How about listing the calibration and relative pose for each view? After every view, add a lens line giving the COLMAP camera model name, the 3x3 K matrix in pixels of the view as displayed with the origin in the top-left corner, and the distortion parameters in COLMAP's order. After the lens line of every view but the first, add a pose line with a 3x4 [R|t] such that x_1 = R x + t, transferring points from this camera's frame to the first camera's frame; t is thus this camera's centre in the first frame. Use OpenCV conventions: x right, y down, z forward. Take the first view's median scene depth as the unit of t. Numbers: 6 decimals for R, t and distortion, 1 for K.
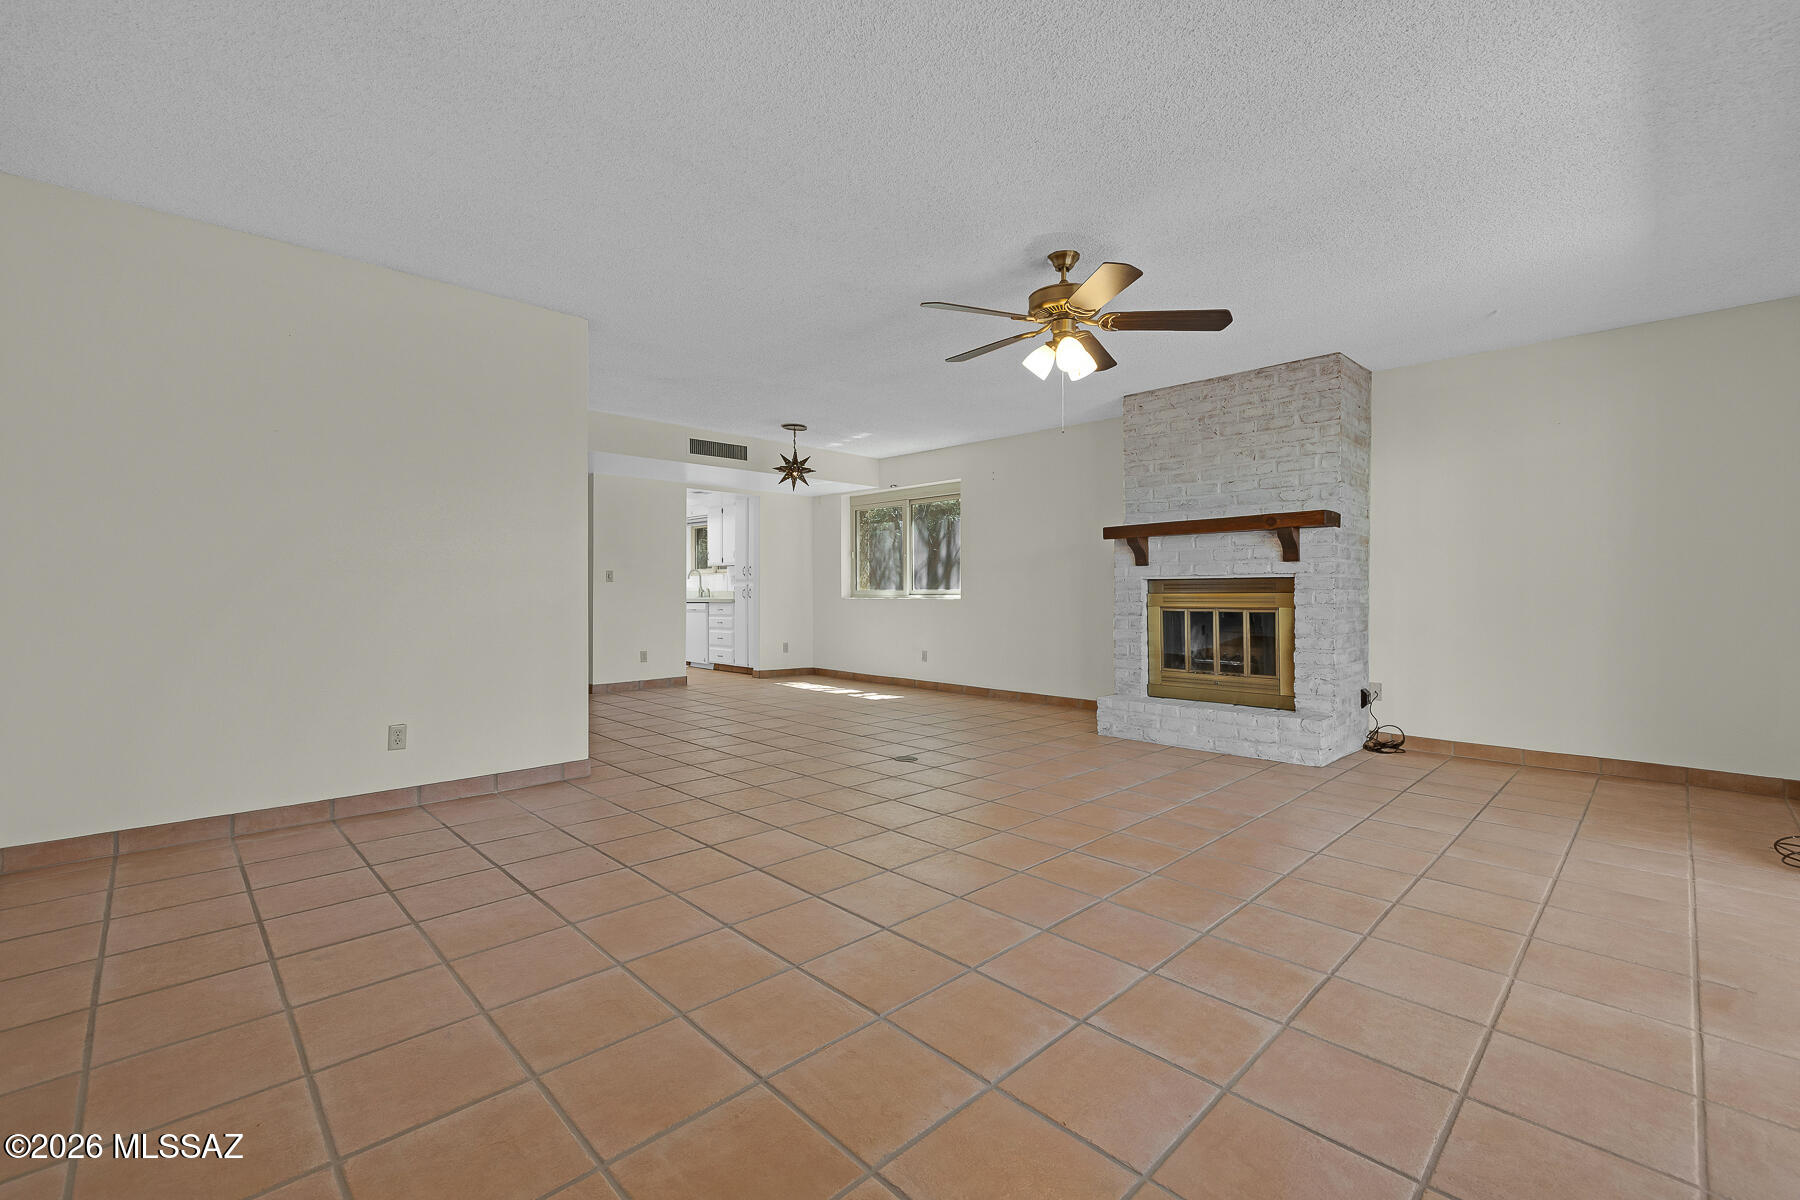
lens RADIAL K [[778.6, 0, 875.0], [0, 778.6, 594.6], [0, 0, 1]] dist [0.002846, -0.000389]
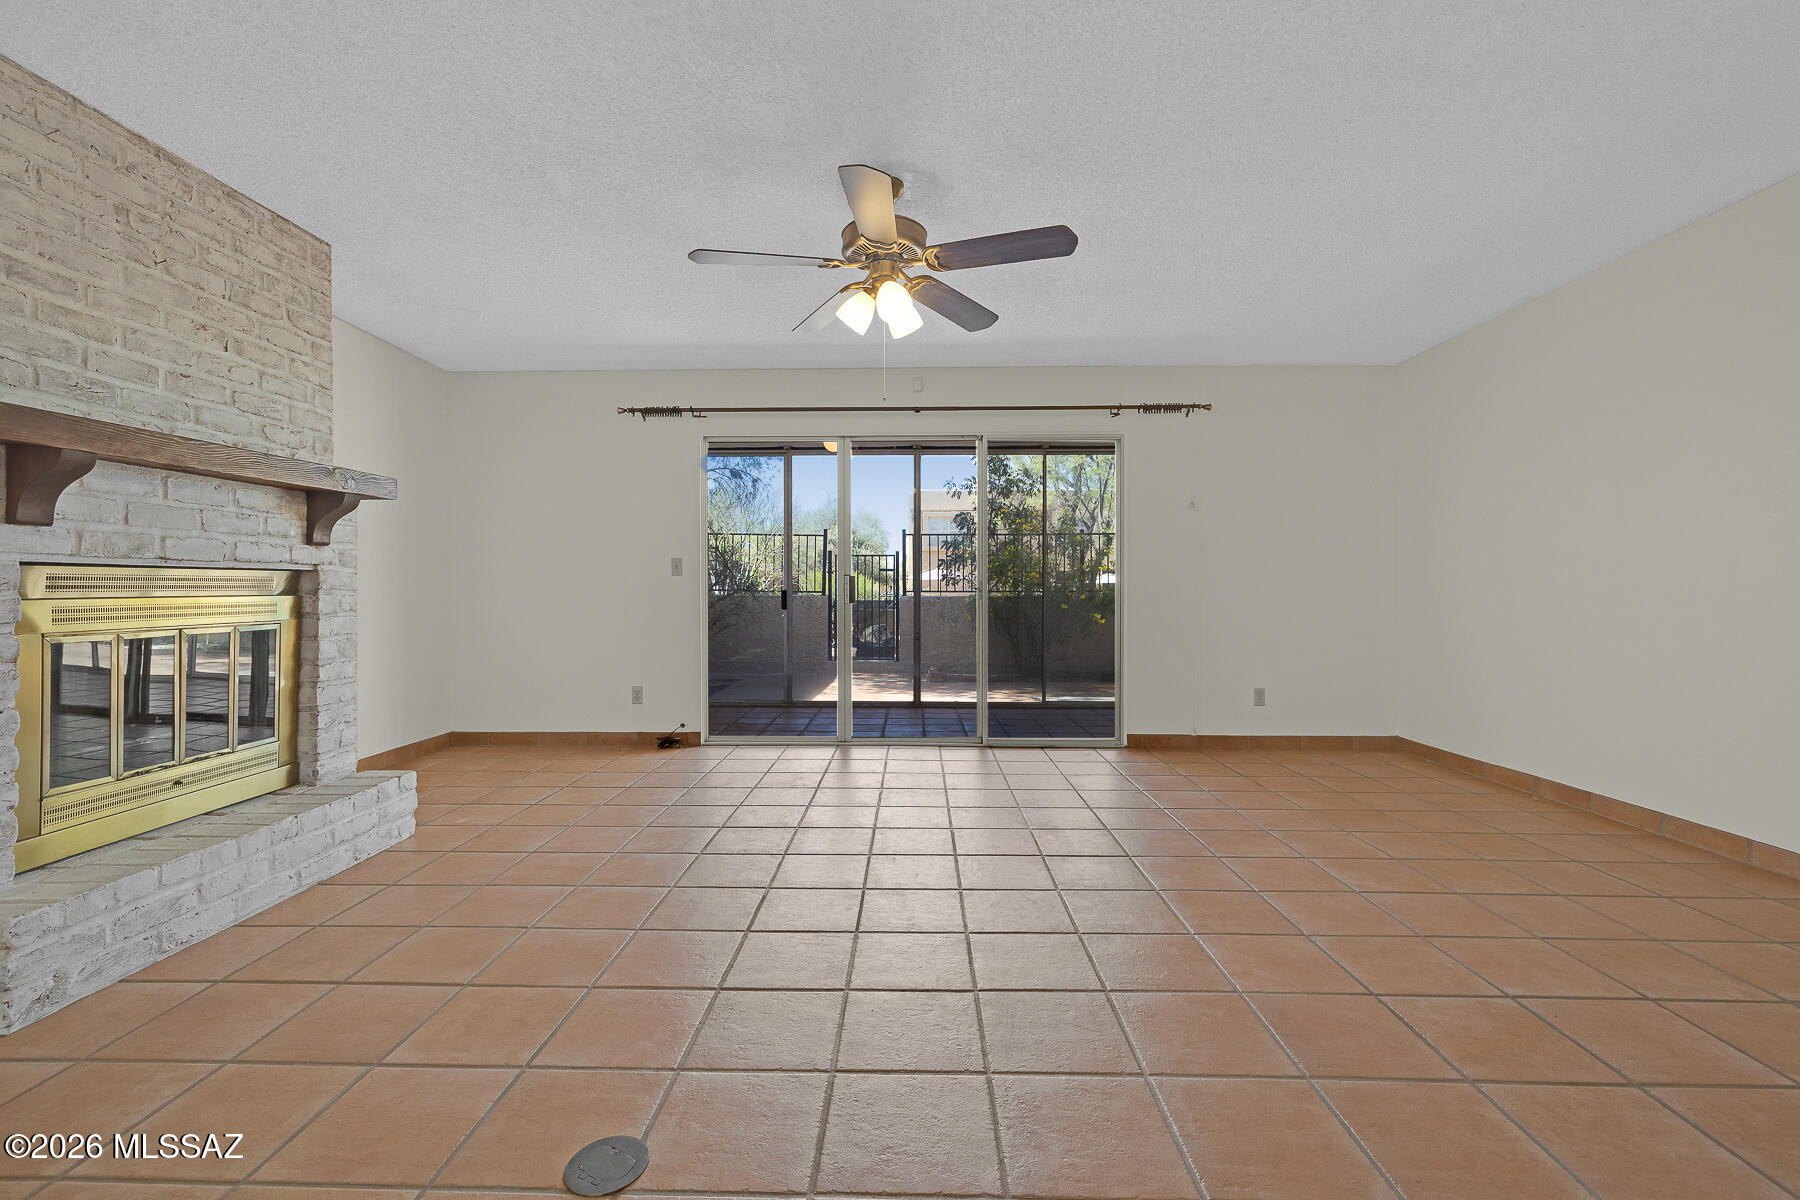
lens RADIAL K [[778.6, 0, 899.1], [0, 778.6, 598.5], [0, 0, 1]] dist [0.002846, -0.000389]
pose [[-0.722322, -0.008884, 0.691500, -0.220080], [0.002847, 0.999871, 0.015820, -0.007450], [-0.691551, 0.013396, -0.722203, 1.026407]]
